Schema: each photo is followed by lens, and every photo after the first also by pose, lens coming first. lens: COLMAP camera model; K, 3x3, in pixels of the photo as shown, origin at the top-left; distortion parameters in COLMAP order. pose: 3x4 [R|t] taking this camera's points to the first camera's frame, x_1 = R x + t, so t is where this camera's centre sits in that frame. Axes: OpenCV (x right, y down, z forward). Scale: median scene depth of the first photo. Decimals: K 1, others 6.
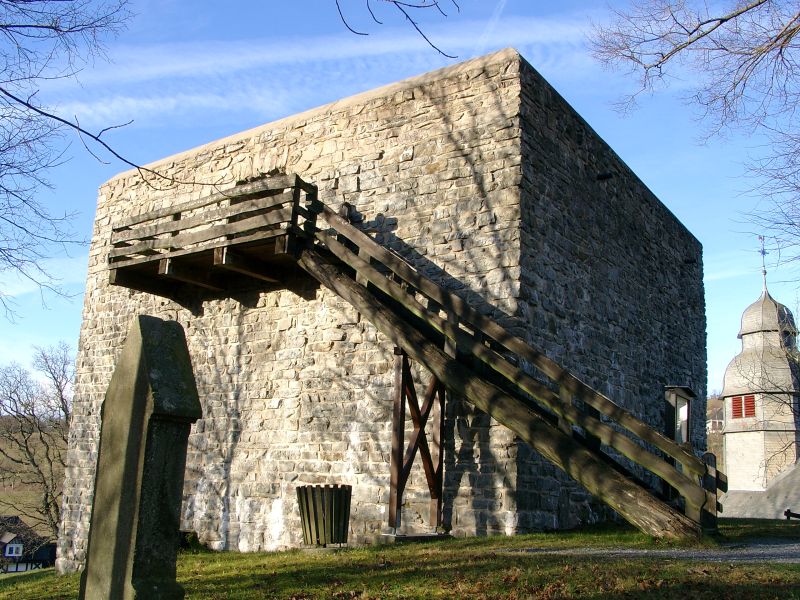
lens RADIAL K [[803.7, 0, 402.5], [0, 803.7, 318.8], [0, 0, 1]] dist [-0.179074, 0.191693]
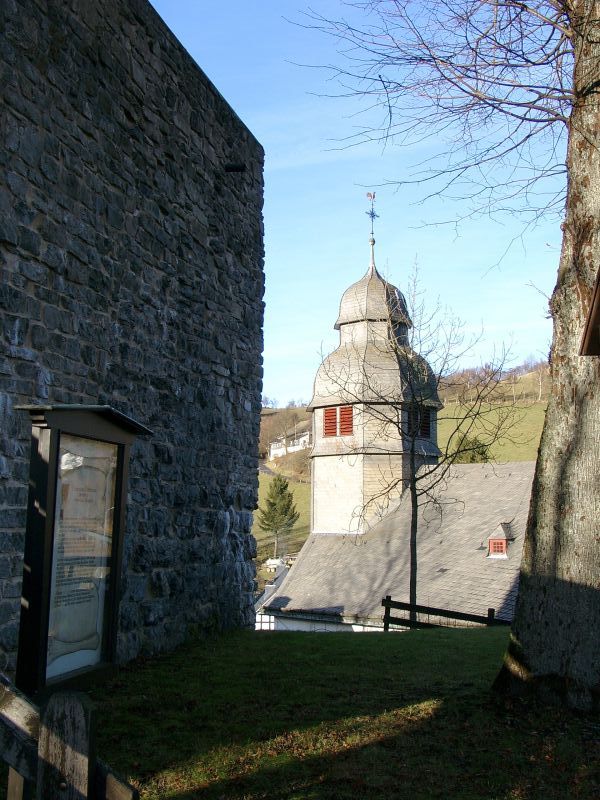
lens RADIAL K [[993.9, 0, 266.5], [0, 993.9, 402.3], [0, 0, 1]] dist [-0.118437, 0.214200]
pose [[0.946405, 0.002983, 0.322970, 0.156284], [-0.034535, 0.995159, 0.092008, 0.023322], [-0.321132, -0.098231, 0.941926, 0.313207]]
